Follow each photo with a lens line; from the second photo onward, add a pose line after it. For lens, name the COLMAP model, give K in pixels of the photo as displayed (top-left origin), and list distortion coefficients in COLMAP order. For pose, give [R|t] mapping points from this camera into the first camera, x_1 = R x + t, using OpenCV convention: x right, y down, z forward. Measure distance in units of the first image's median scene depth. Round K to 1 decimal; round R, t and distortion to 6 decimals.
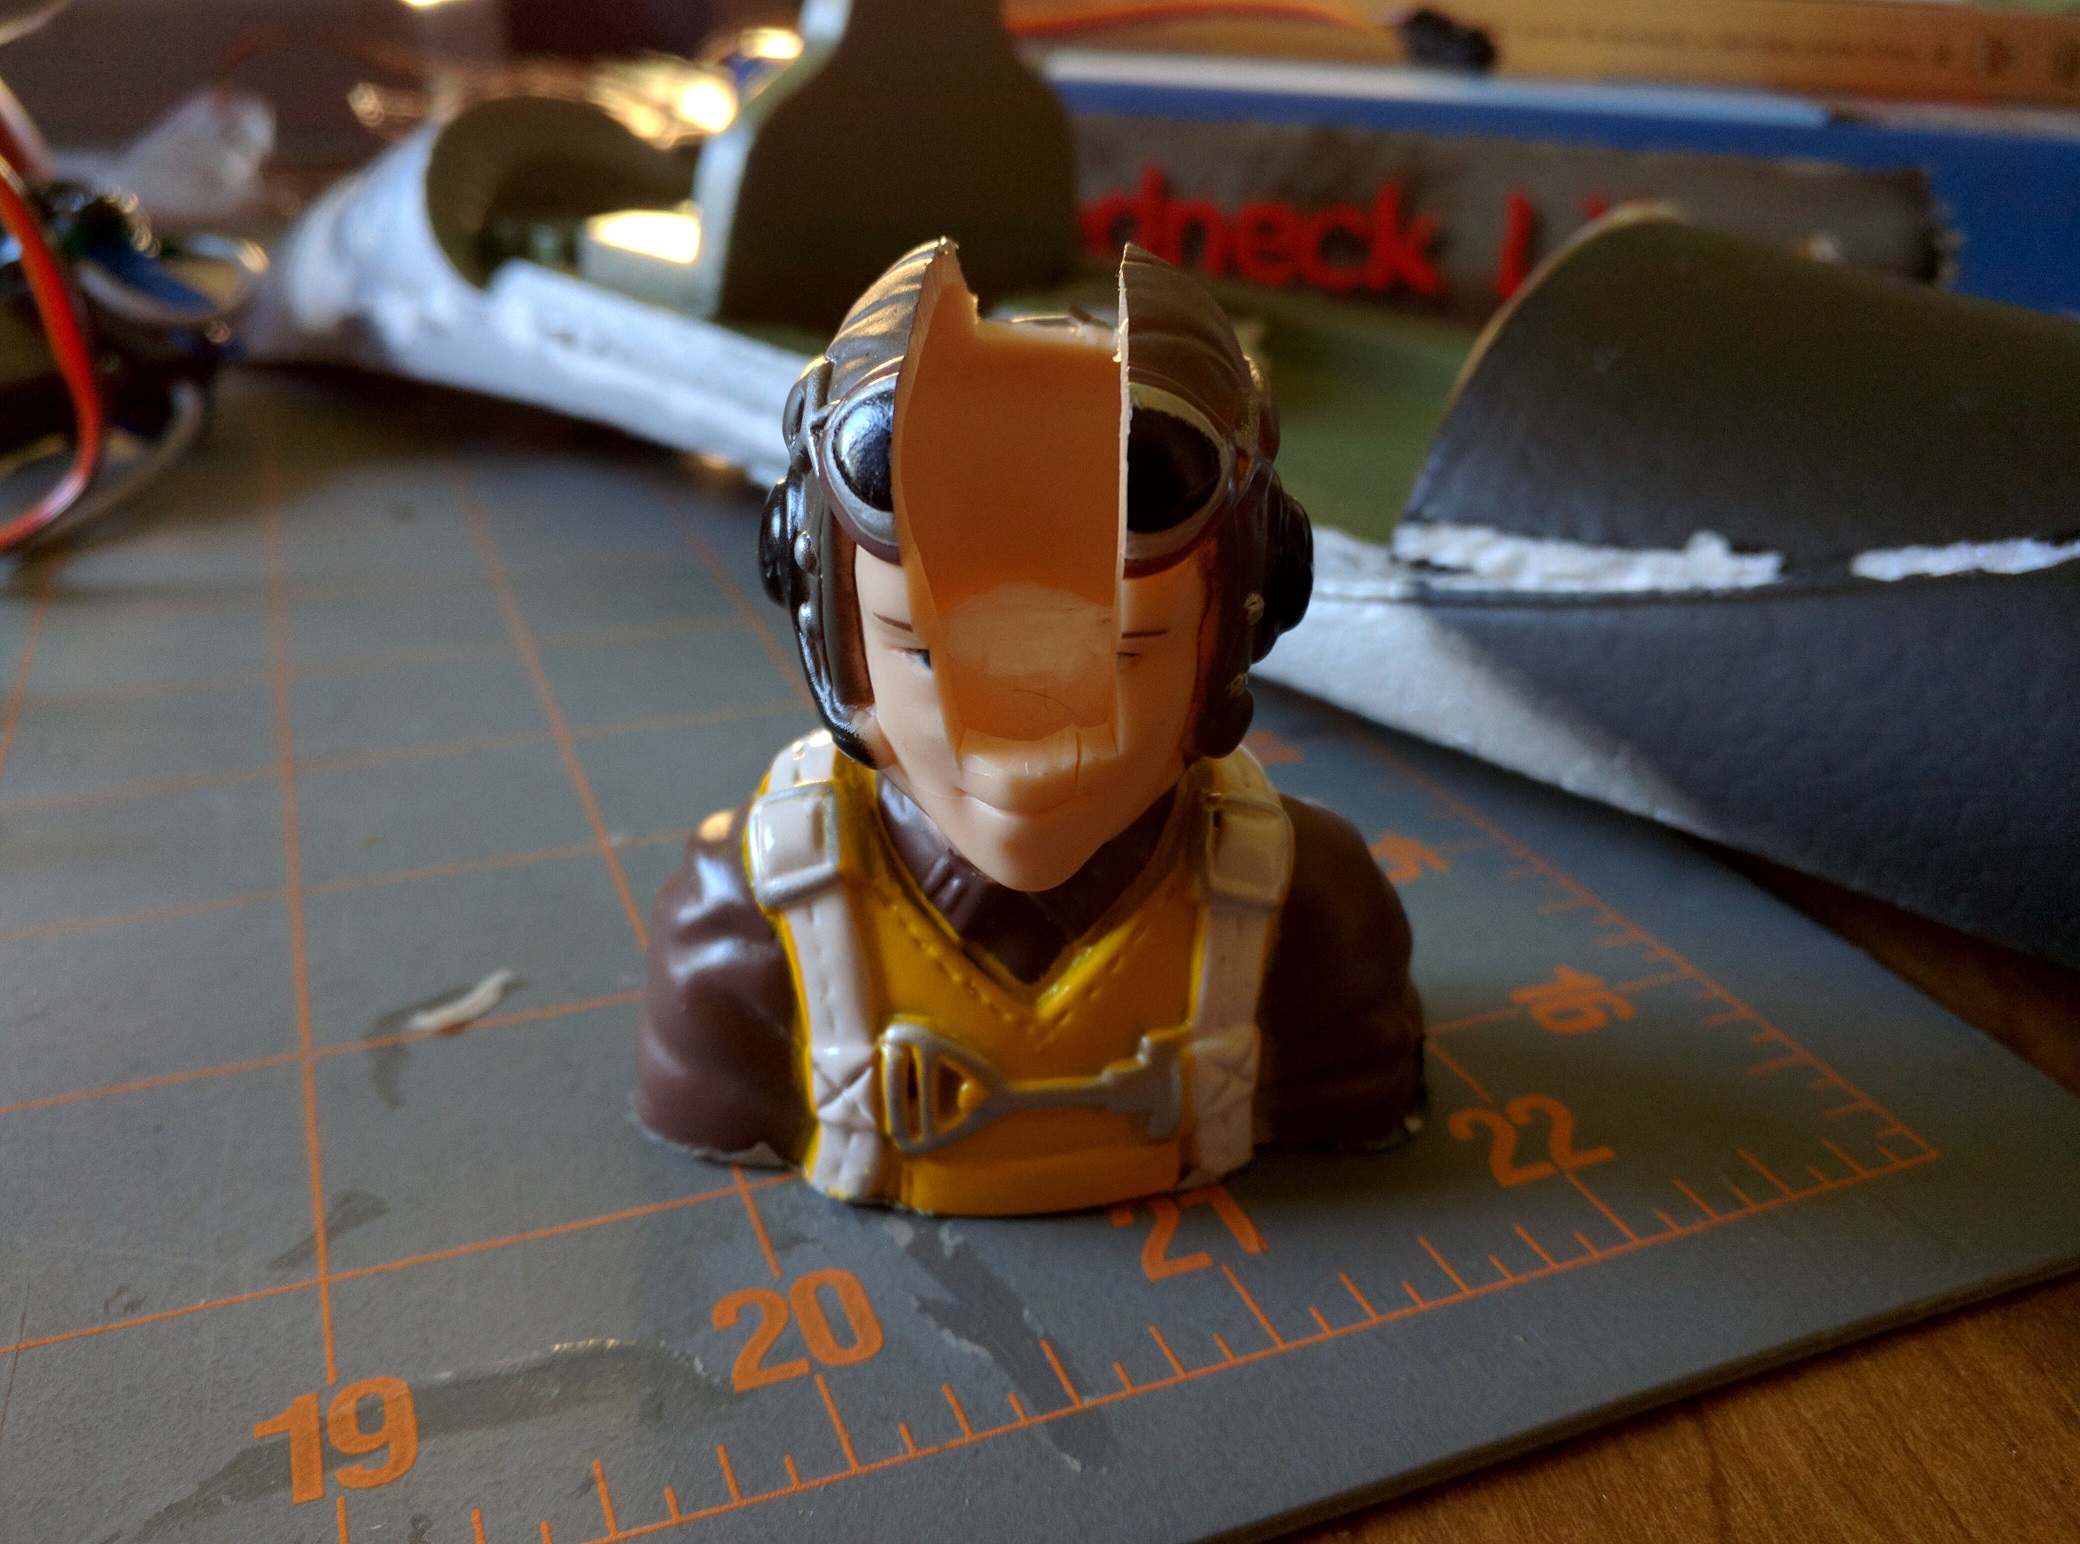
lens RADIAL K [[1674.3, 0, 992.5], [0, 1674.3, 768.3], [0, 0, 1]] dist [-0.014153, 0.007687]
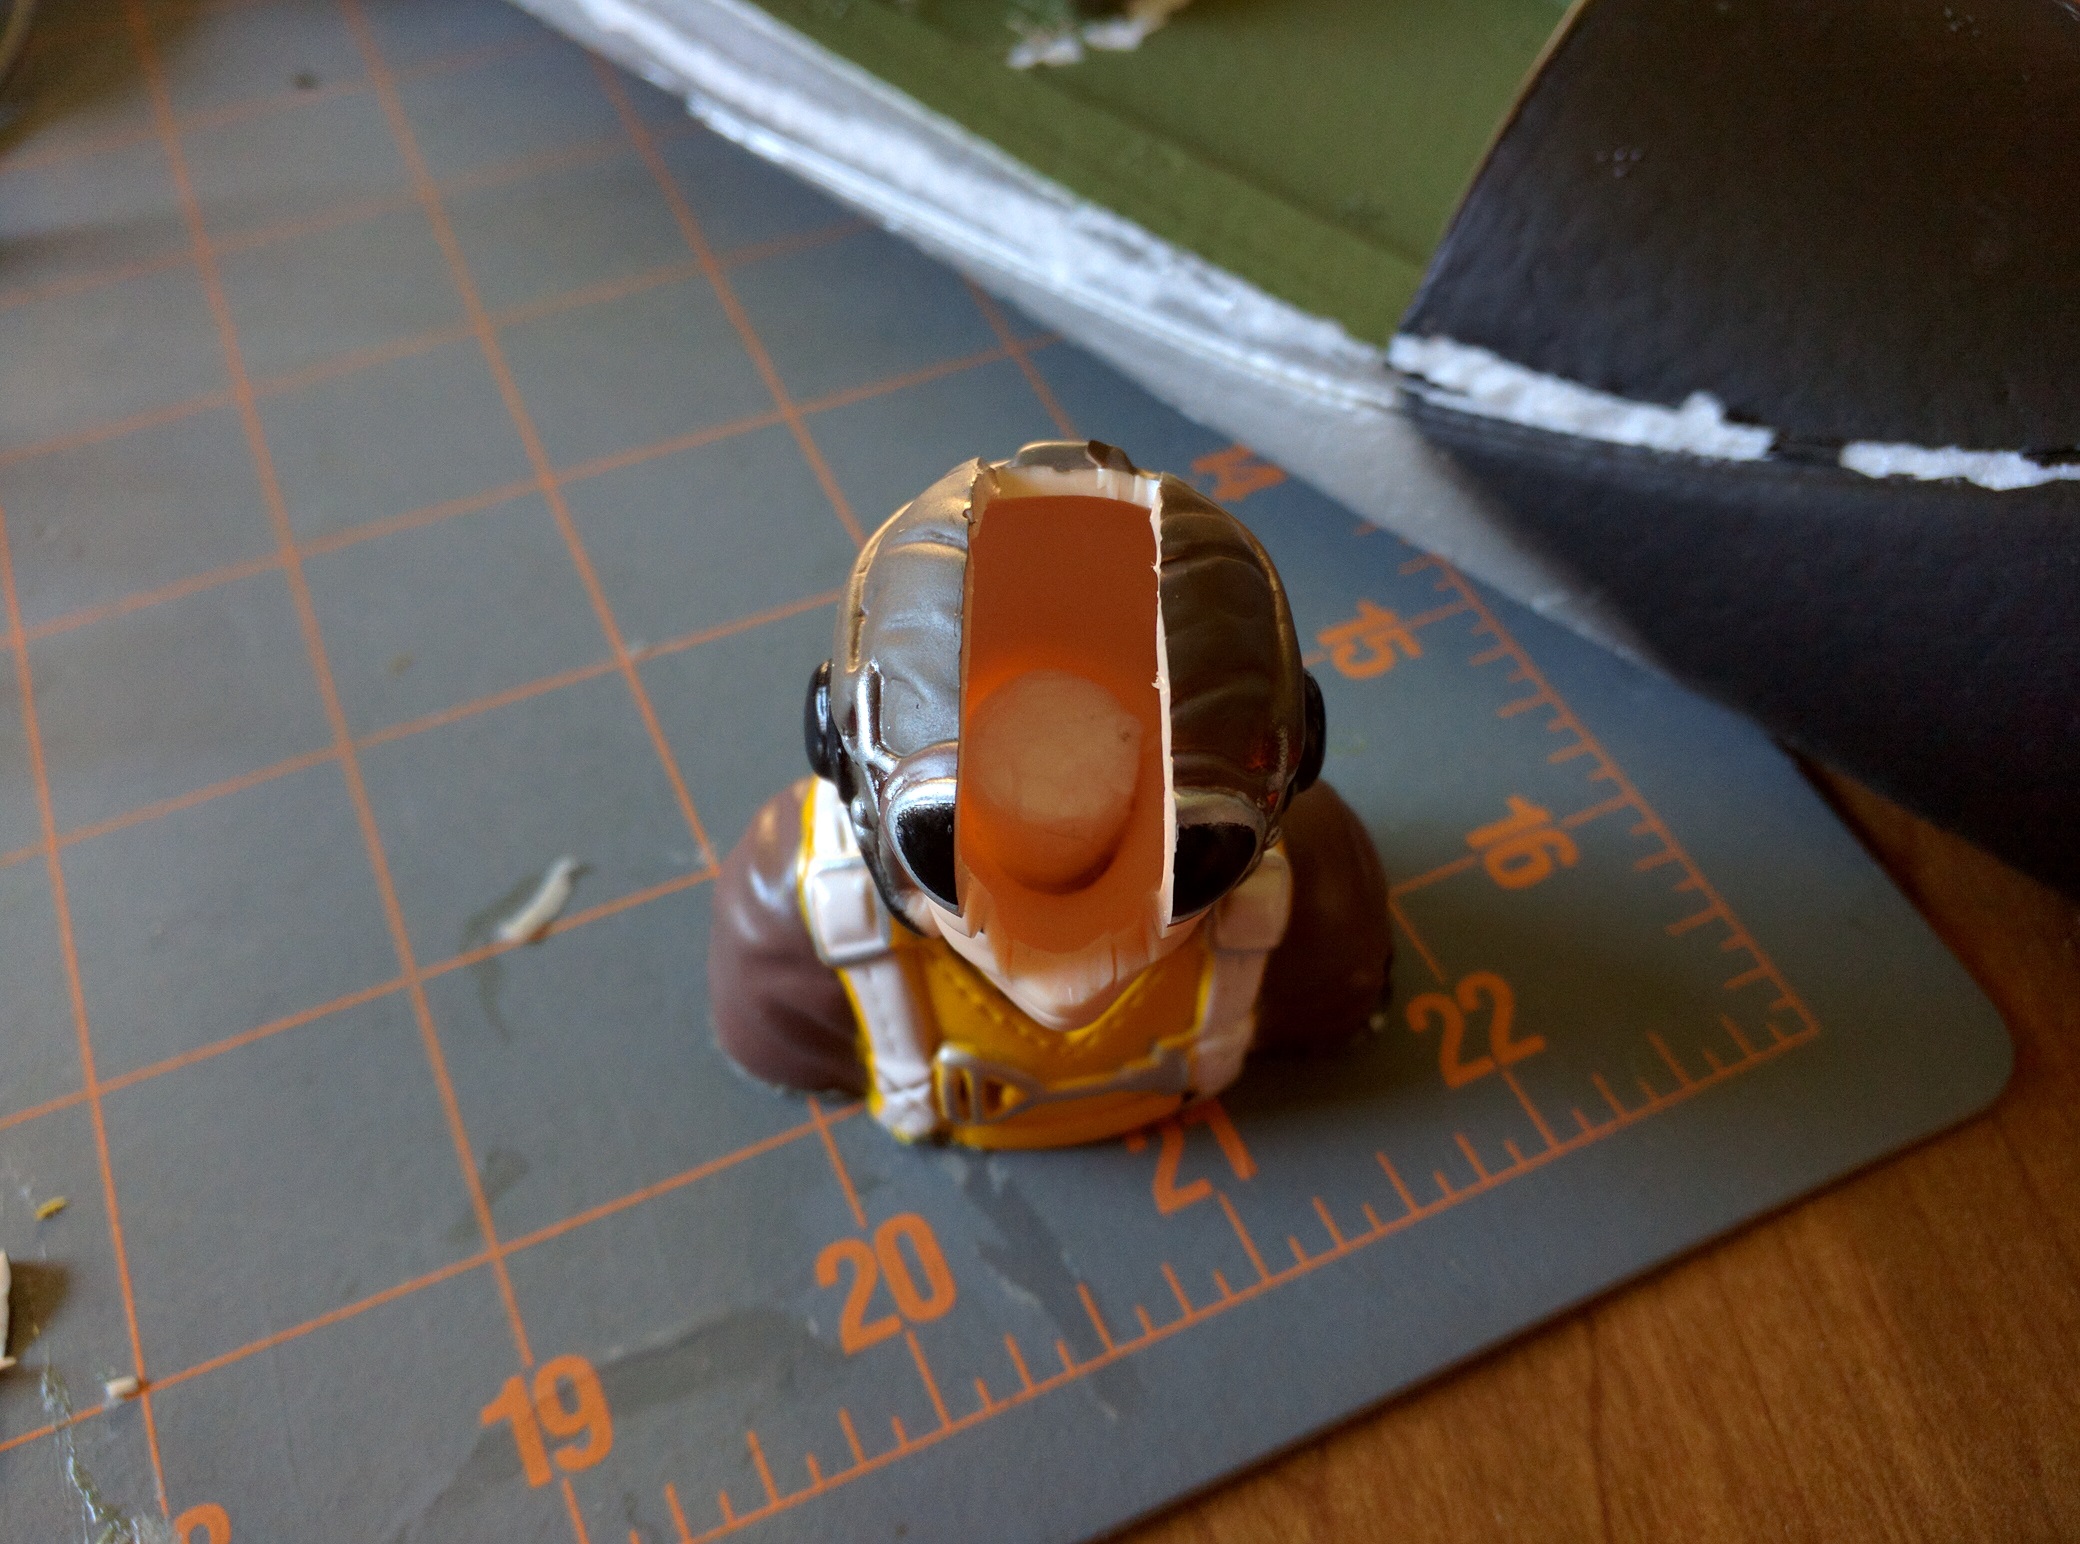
lens RADIAL K [[1667.9, 0, 976.3], [0, 1667.9, 765.2], [0, 0, 1]] dist [0.001792, -0.002974]
pose [[0.998544, -0.052398, 0.012837, -0.042297], [0.041634, 0.899812, 0.434287, -0.537624], [-0.034307, -0.433120, 0.900683, 0.031043]]
